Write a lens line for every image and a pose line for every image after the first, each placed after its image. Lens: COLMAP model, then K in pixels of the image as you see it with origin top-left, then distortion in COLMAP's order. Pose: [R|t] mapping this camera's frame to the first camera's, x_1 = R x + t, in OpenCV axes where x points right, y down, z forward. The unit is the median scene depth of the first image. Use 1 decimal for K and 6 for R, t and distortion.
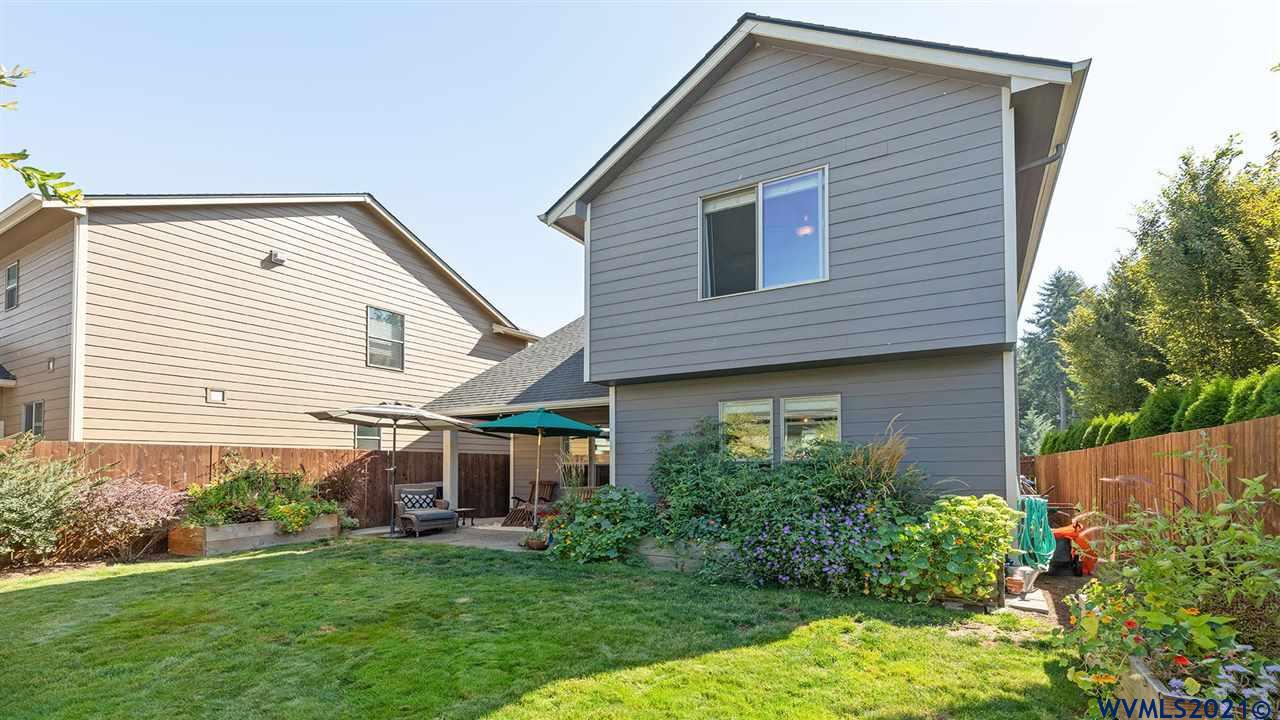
lens RADIAL K [[596.2, 0, 633.9], [0, 596.2, 439.4], [0, 0, 1]] dist [0.008622, -0.003216]
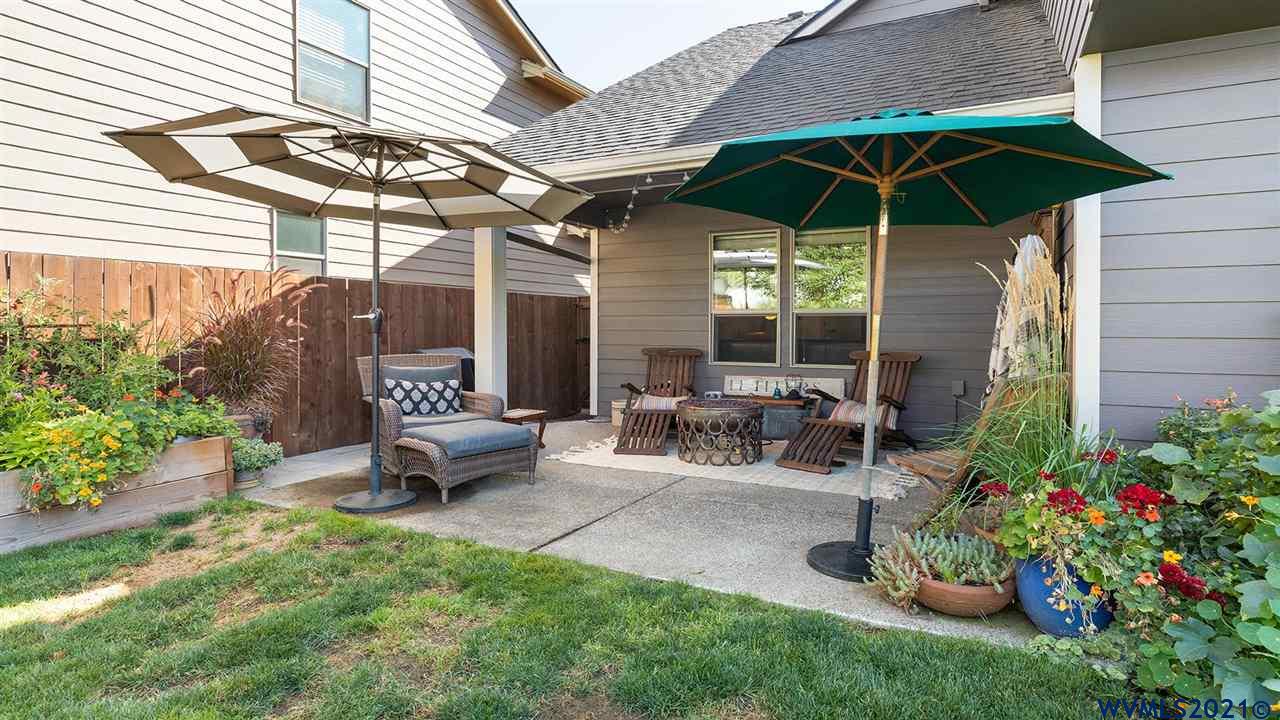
lens RADIAL K [[691.6, 0, 615.7], [0, 691.6, 334.3], [0, 0, 1]] dist [0.006416, -0.001610]
pose [[0.999904, 0.007192, 0.011805, -0.245459], [-0.007852, 0.998349, 0.056907, 0.033314], [-0.011376, -0.056994, 0.998310, 0.542432]]
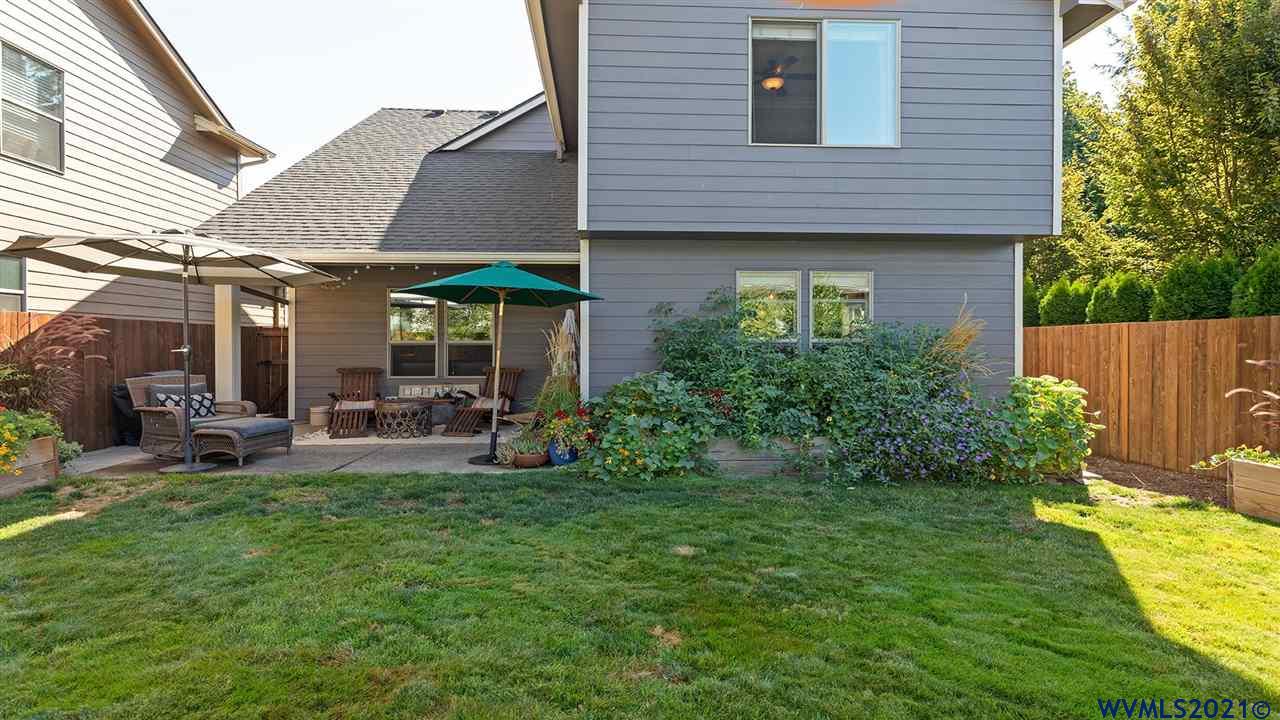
lens RADIAL K [[691.6, 0, 650.5], [0, 691.6, 338.2], [0, 0, 1]] dist [0.006416, -0.001610]
pose [[0.831636, 0.010447, 0.555223, -0.379152], [-0.029605, 0.999235, 0.025543, 0.008145], [-0.554532, -0.037680, 0.831309, 0.200994]]
